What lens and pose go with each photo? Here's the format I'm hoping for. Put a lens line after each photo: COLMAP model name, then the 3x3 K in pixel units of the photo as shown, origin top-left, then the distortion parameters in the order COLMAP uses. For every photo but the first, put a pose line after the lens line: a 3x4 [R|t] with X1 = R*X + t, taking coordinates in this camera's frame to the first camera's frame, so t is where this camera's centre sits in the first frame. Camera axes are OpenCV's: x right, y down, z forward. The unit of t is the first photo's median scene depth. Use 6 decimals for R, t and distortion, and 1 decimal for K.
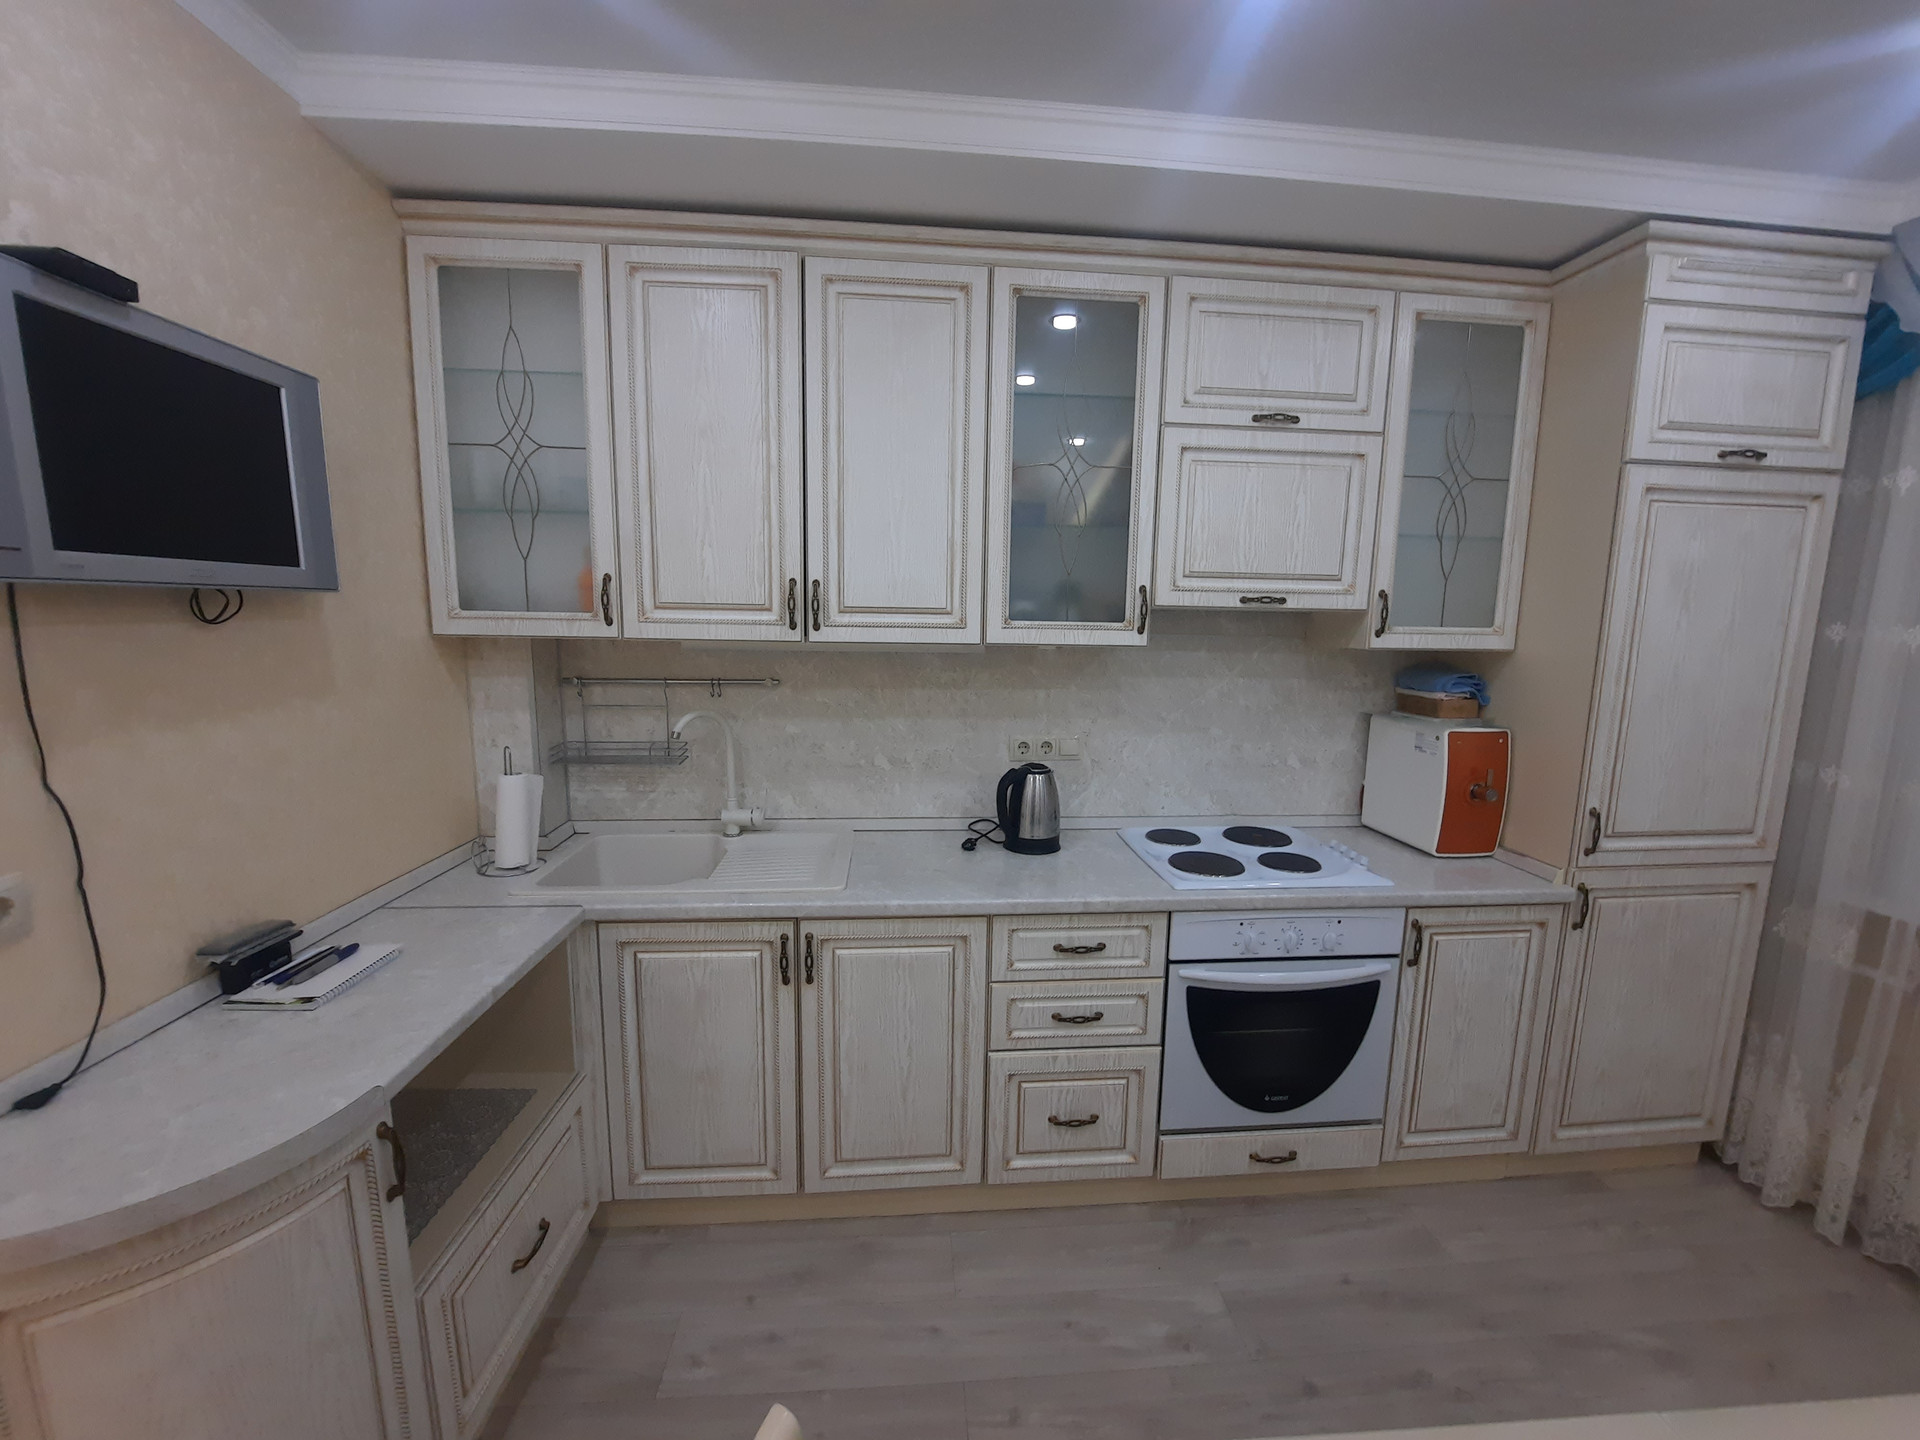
lens RADIAL K [[765.1, 0, 963.3], [0, 765.1, 730.5], [0, 0, 1]] dist [-0.019395, 0.000111]
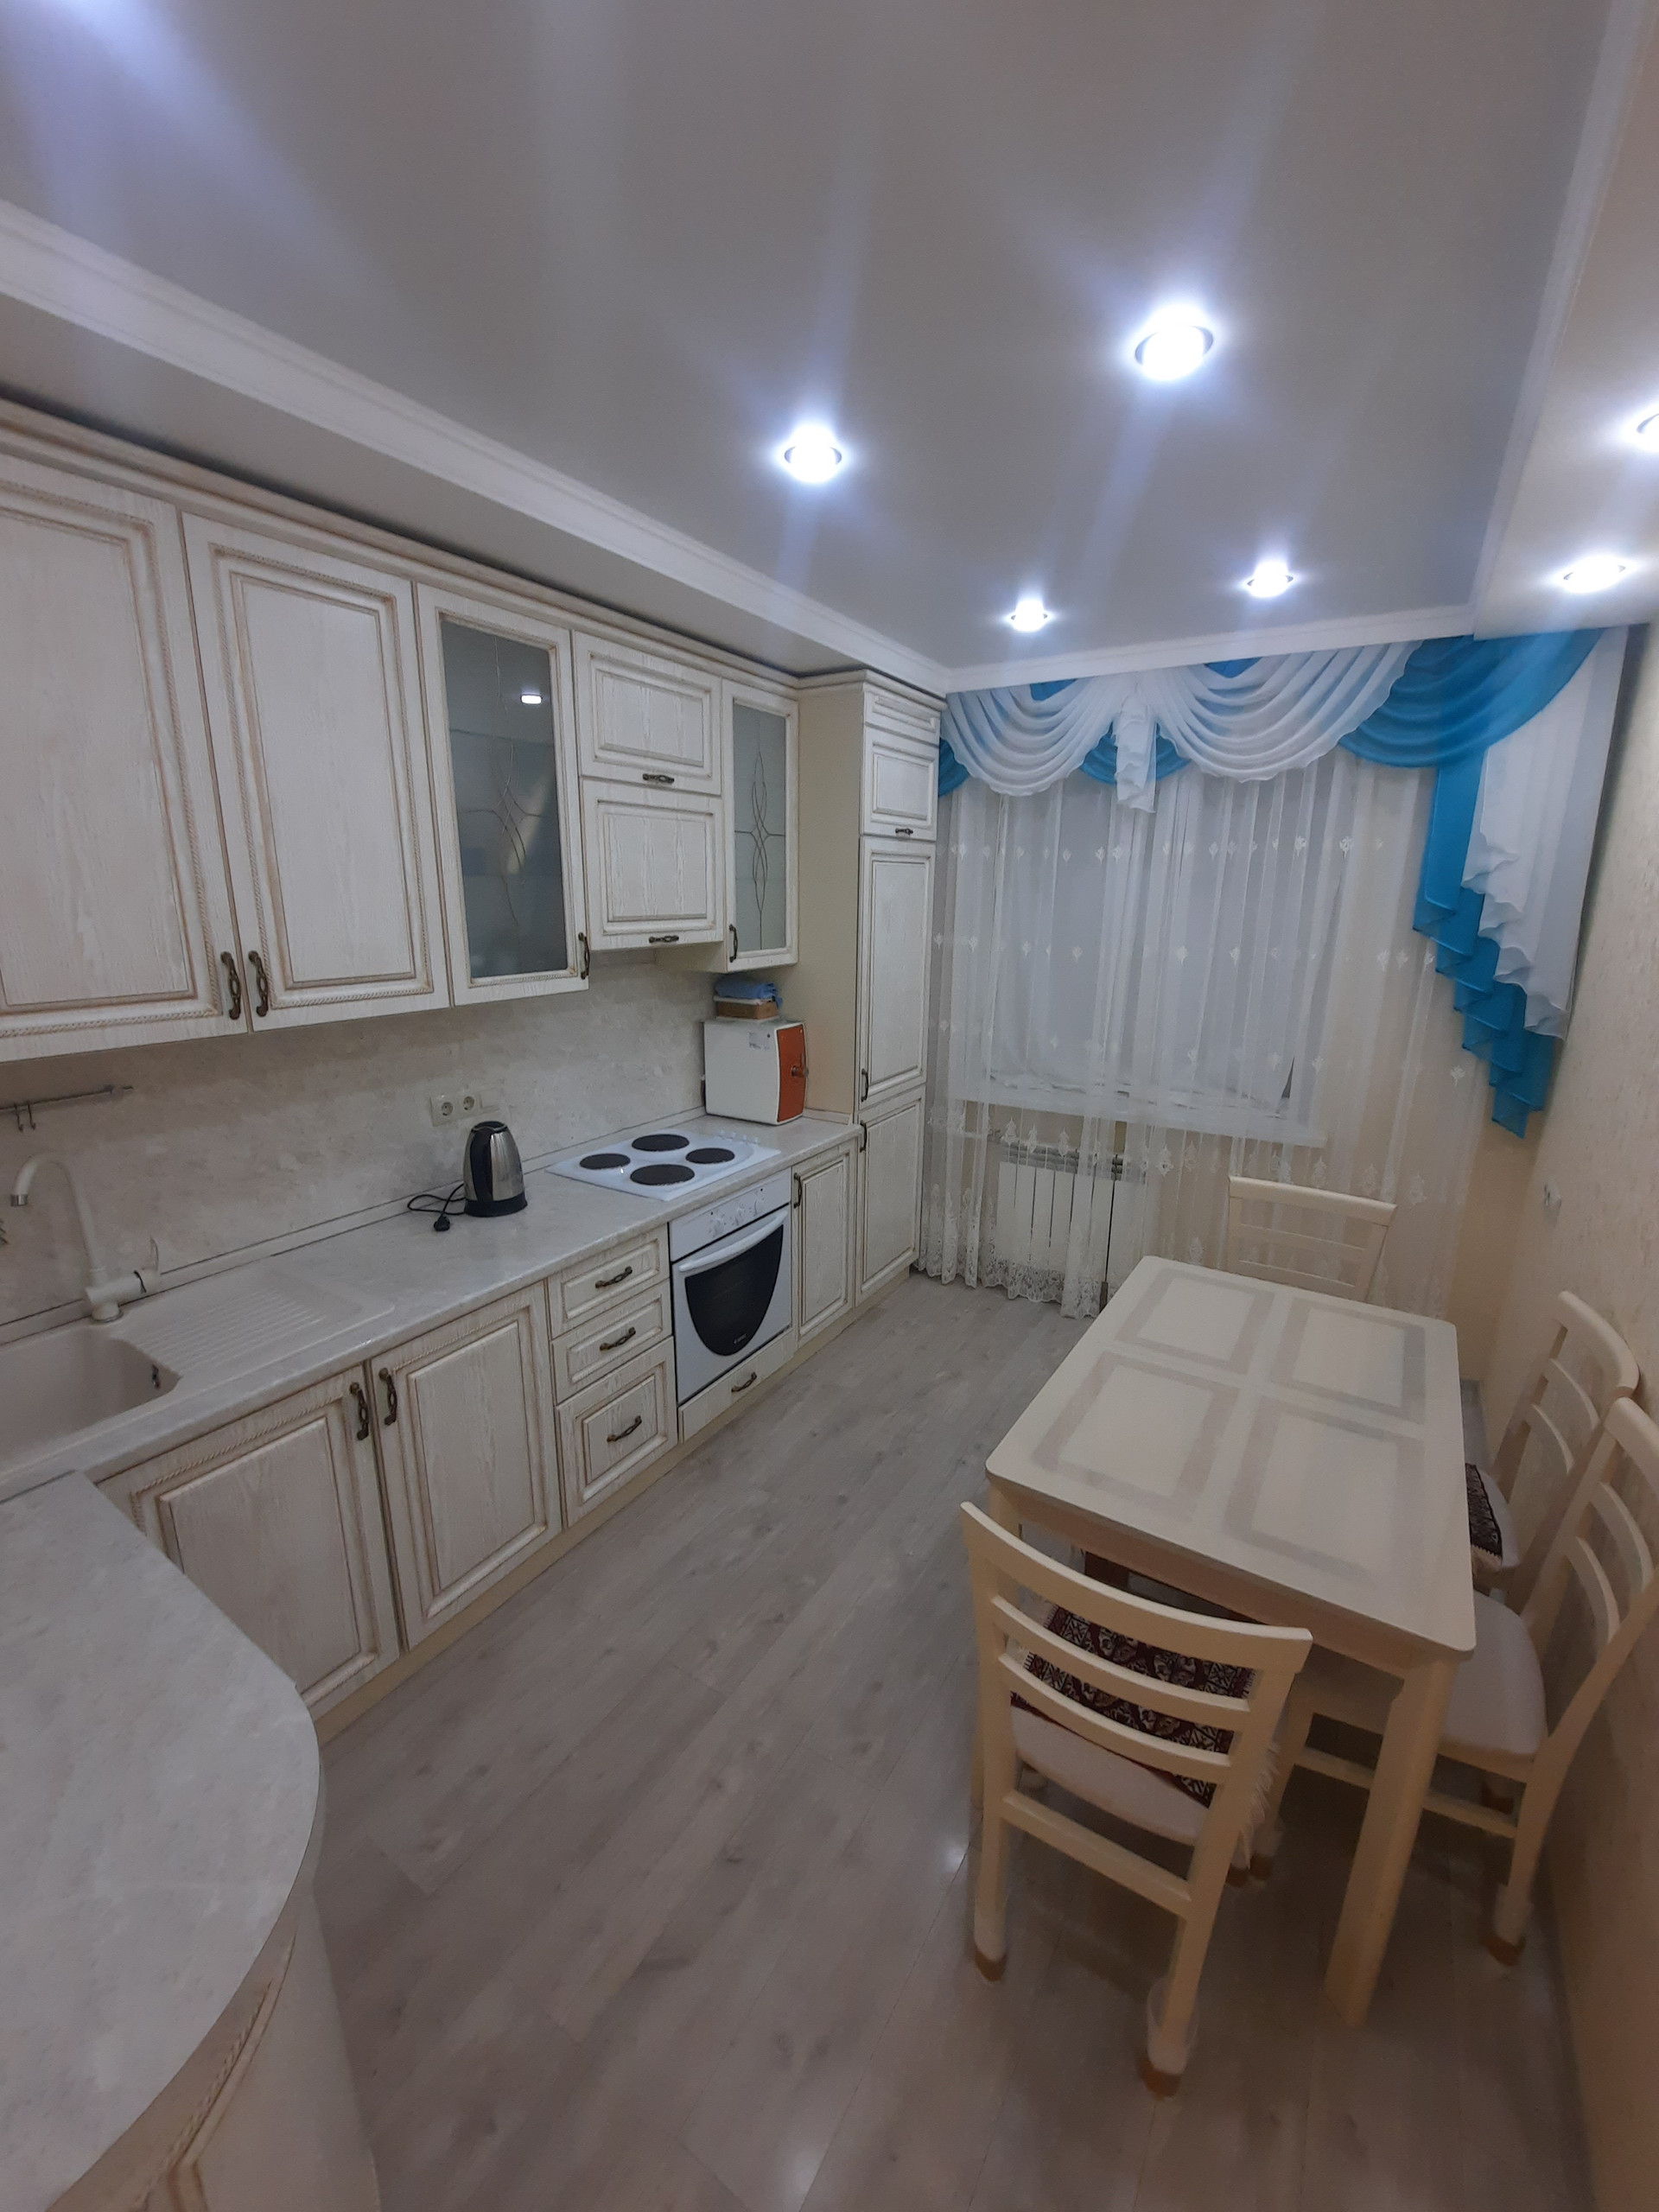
lens RADIAL K [[881.5, 0, 818.7], [0, 881.5, 1114.2], [0, 0, 1]] dist [-0.019395, 0.000111]
pose [[0.601370, -0.210987, 0.770609, -0.560771], [0.121205, 0.977431, 0.173027, -0.118989], [-0.789724, -0.010652, 0.613370, 0.002895]]
